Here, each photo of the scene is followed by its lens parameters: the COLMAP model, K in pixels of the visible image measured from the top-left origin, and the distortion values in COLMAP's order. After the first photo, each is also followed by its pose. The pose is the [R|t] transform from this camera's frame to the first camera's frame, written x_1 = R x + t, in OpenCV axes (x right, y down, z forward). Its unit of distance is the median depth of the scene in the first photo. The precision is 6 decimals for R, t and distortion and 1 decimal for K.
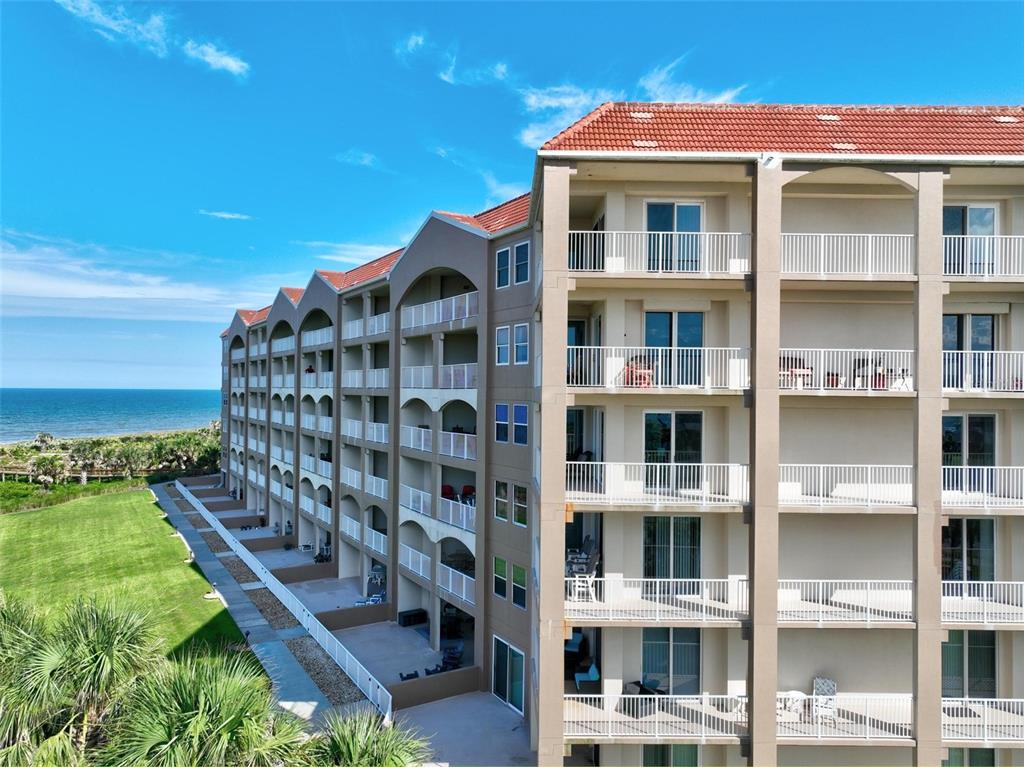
lens RADIAL K [[716.7, 0, 508.2], [0, 716.7, 386.5], [0, 0, 1]] dist [-0.001688, 0.022414]
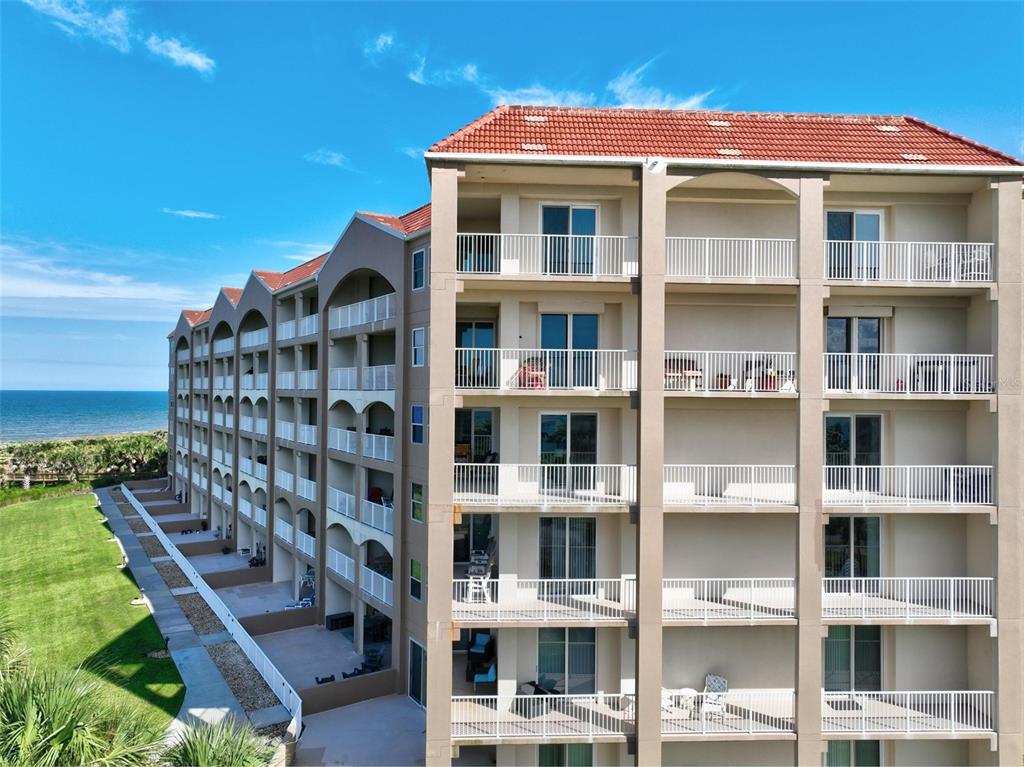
lens RADIAL K [[716.7, 0, 508.2], [0, 716.7, 386.5], [0, 0, 1]] dist [-0.001688, 0.022414]
pose [[0.999232, -0.000800, 0.039170, 0.104304], [0.000873, 0.999998, -0.001838, -0.000479], [-0.039168, 0.001870, 0.999231, -0.003191]]
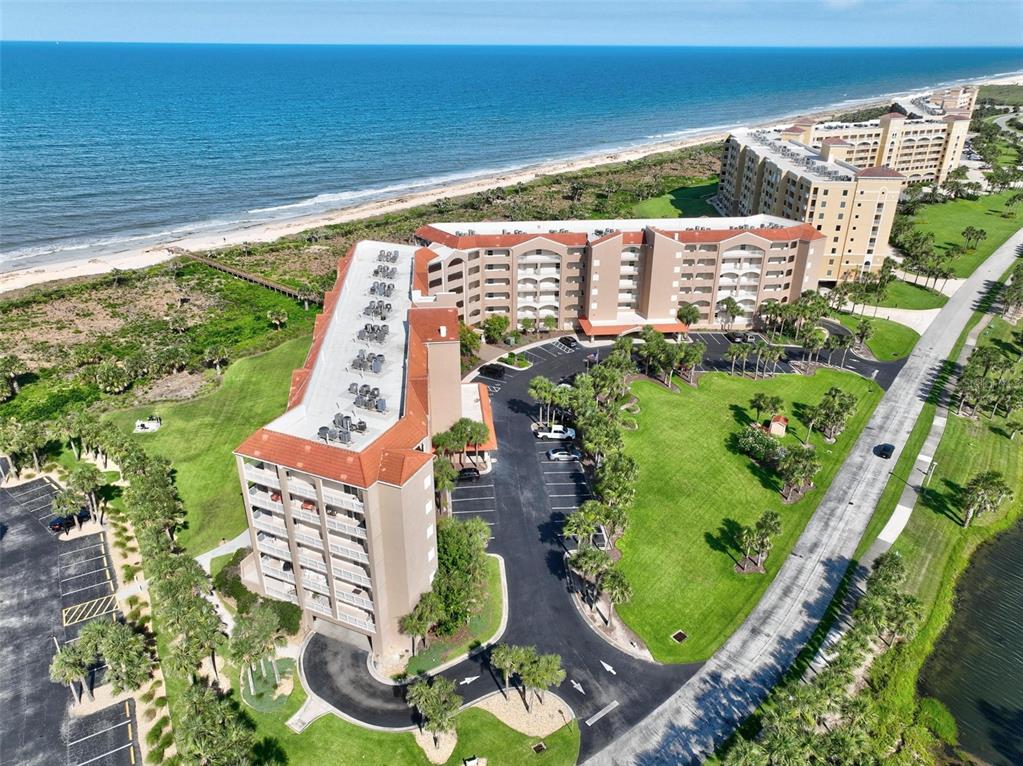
lens RADIAL K [[716.0, 0, 507.7], [0, 716.0, 386.0], [0, 0, 1]] dist [-0.001688, 0.022414]
pose [[0.906251, 0.179279, -0.382842, 2.386718], [0.003661, 0.902259, 0.431180, -1.956138], [0.422724, -0.392158, 0.817017, -1.187550]]
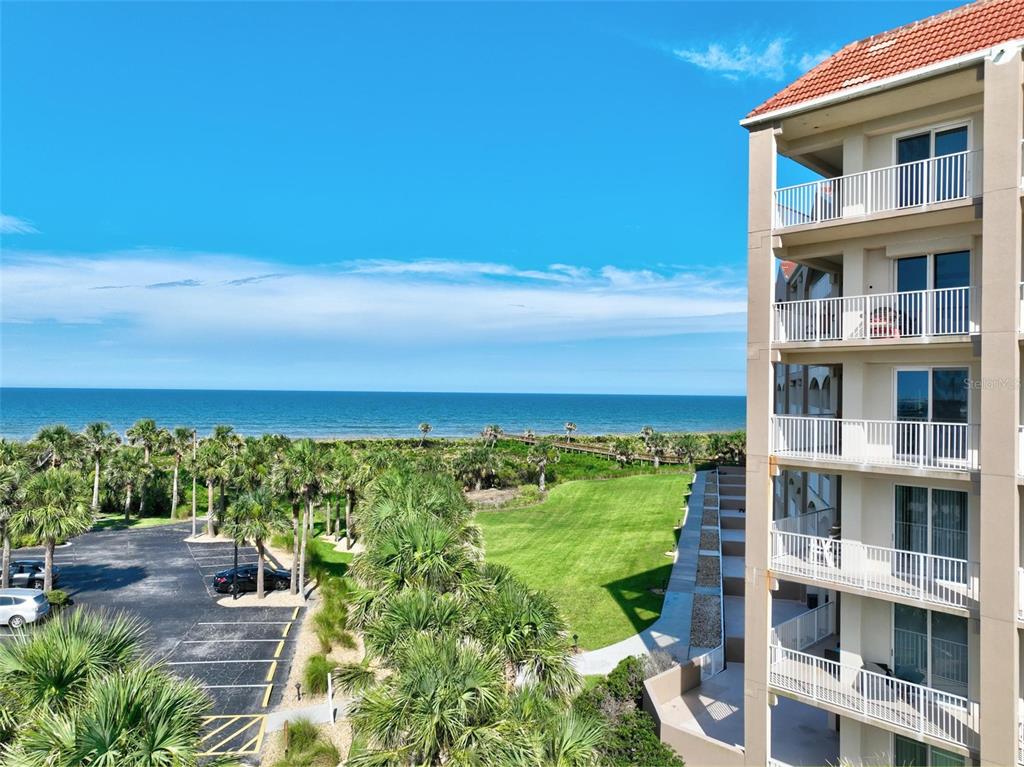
lens RADIAL K [[718.0, 0, 514.9], [0, 718.0, 387.0], [0, 0, 1]] dist [-0.000180, 0.005355]
pose [[0.688244, -0.005706, -0.725457, 0.511224], [-0.002082, 0.999949, -0.009841, 0.066965], [0.725476, 0.008283, 0.688197, 0.027182]]
